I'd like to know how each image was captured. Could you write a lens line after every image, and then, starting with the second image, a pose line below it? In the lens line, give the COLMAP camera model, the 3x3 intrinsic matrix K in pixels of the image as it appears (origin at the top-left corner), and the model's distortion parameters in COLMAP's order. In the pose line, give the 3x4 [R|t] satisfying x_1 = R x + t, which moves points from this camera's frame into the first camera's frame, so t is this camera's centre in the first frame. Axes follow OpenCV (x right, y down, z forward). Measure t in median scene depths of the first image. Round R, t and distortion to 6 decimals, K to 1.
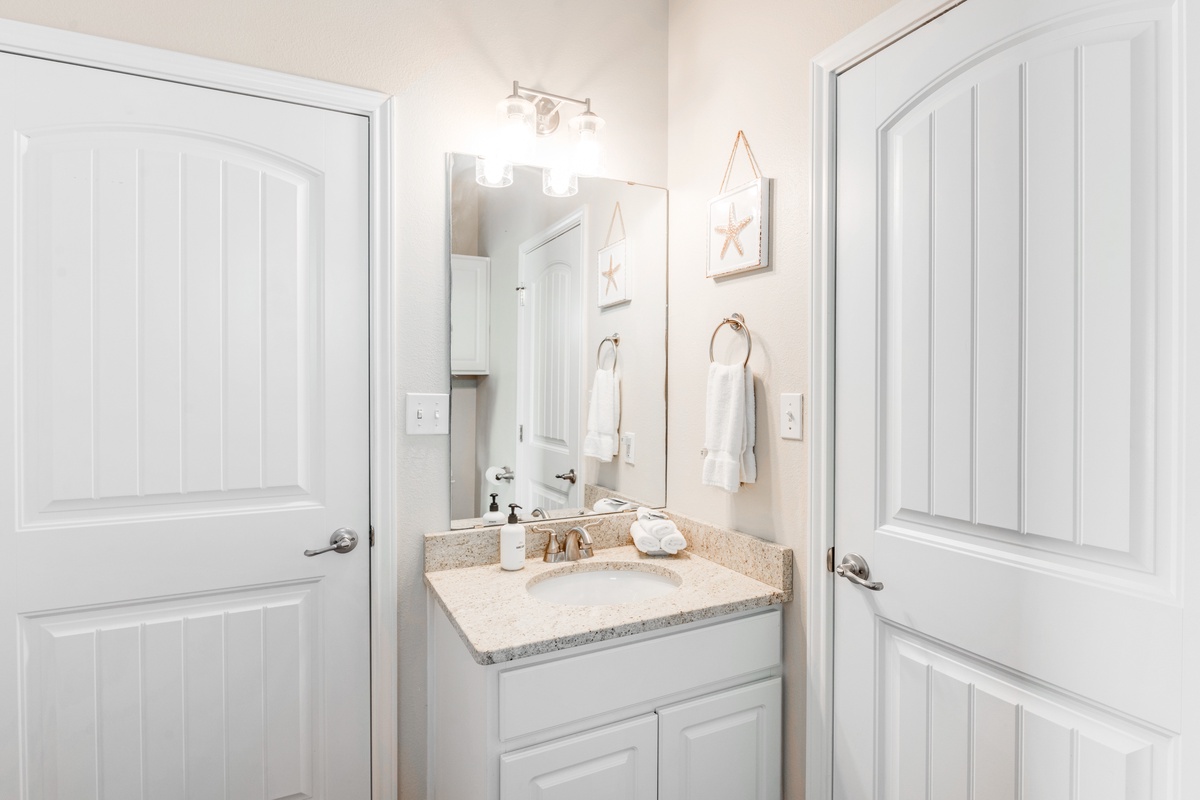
lens RADIAL K [[590.6, 0, 598.2], [0, 590.6, 392.0], [0, 0, 1]] dist [0.005796, 0.001684]
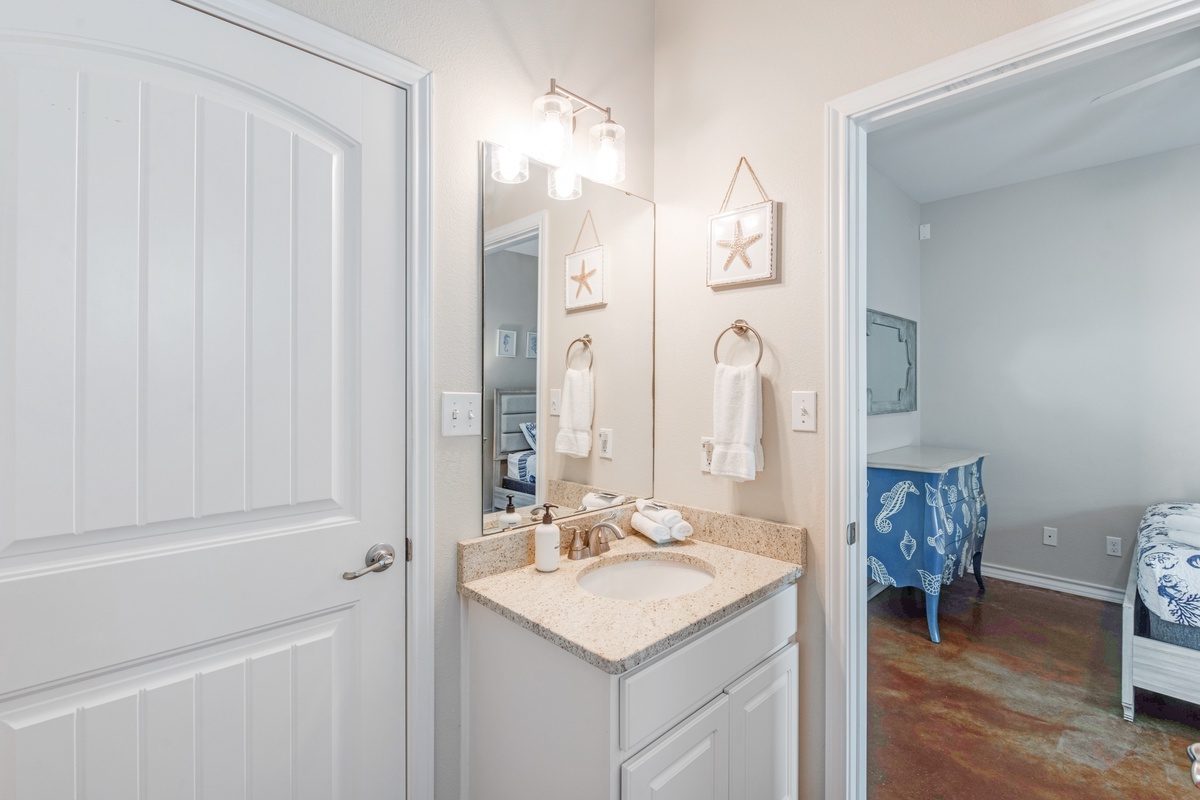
lens RADIAL K [[538.2, 0, 650.7], [0, 538.2, 384.9], [0, 0, 1]] dist [0.009200, -0.000852]
pose [[0.955082, 0.000974, 0.296339, -0.248716], [0.001988, 0.999951, -0.009694, -0.000486], [-0.296334, 0.009847, 0.955034, 0.086970]]
